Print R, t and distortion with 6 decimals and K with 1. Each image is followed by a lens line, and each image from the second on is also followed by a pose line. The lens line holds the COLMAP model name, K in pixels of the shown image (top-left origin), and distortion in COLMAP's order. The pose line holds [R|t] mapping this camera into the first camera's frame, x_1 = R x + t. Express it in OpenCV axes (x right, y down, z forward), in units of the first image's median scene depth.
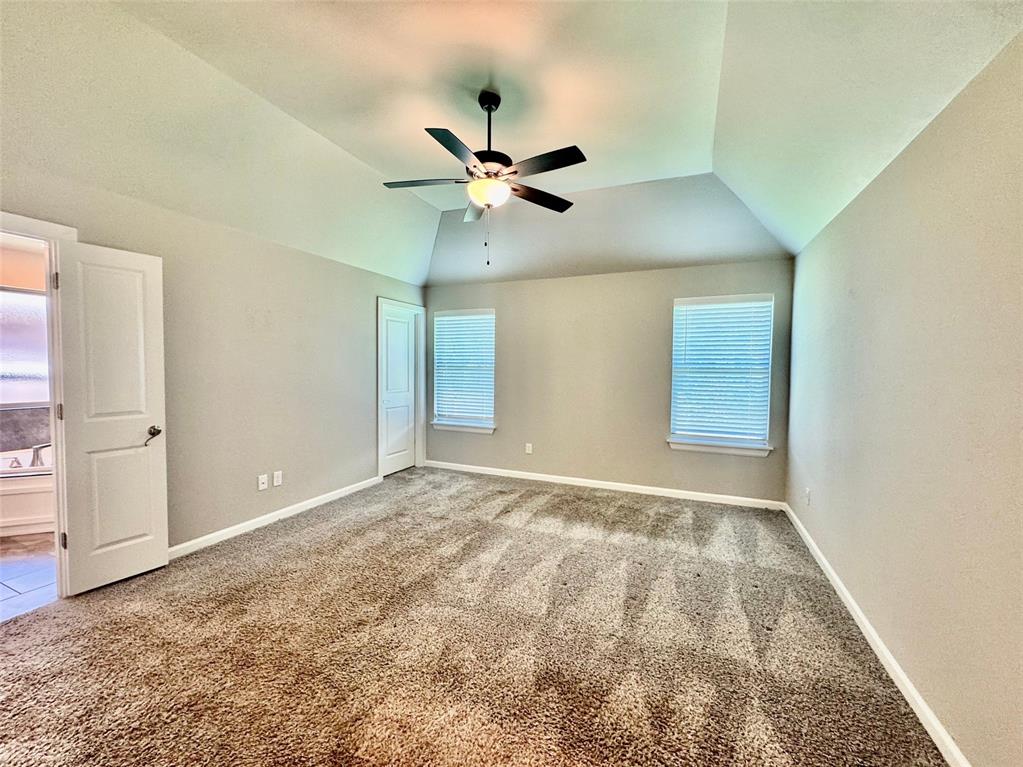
lens RADIAL K [[408.7, 0, 513.3], [0, 408.7, 382.4], [0, 0, 1]] dist [-0.000223, -0.000270]
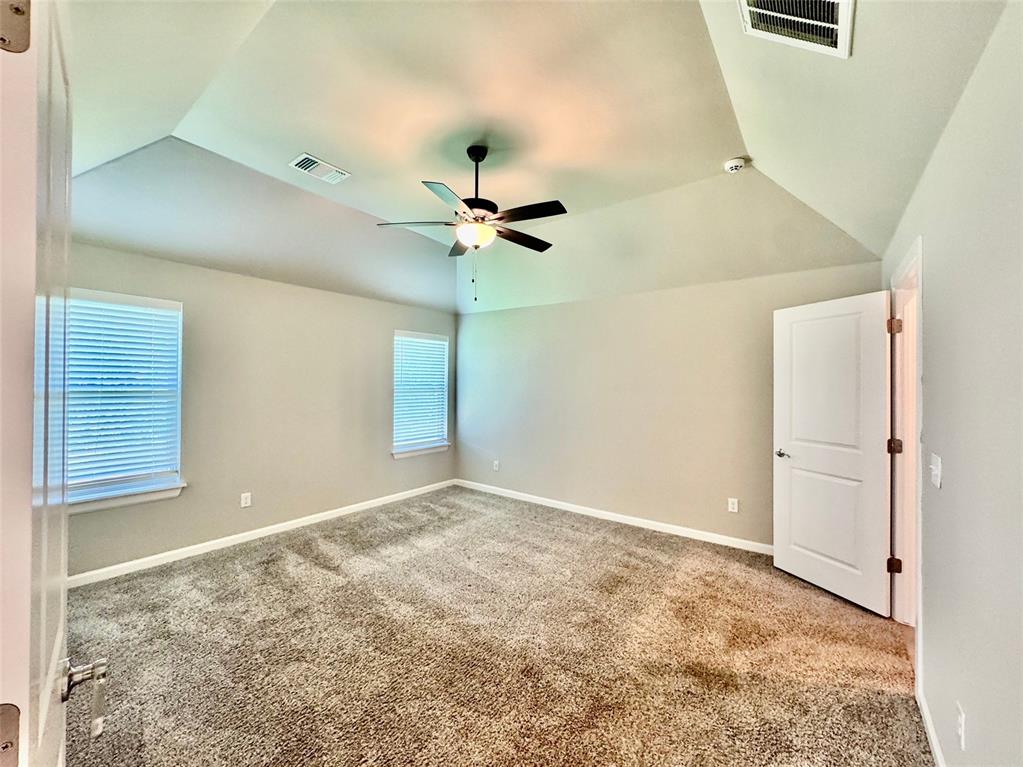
lens RADIAL K [[408.7, 0, 513.3], [0, 408.7, 382.4], [0, 0, 1]] dist [-0.000223, -0.000270]
pose [[0.235578, -0.004030, 0.971847, -0.716323], [0.029843, 0.999550, -0.003089, -0.044307], [-0.971397, 0.029731, 0.235592, 0.434557]]
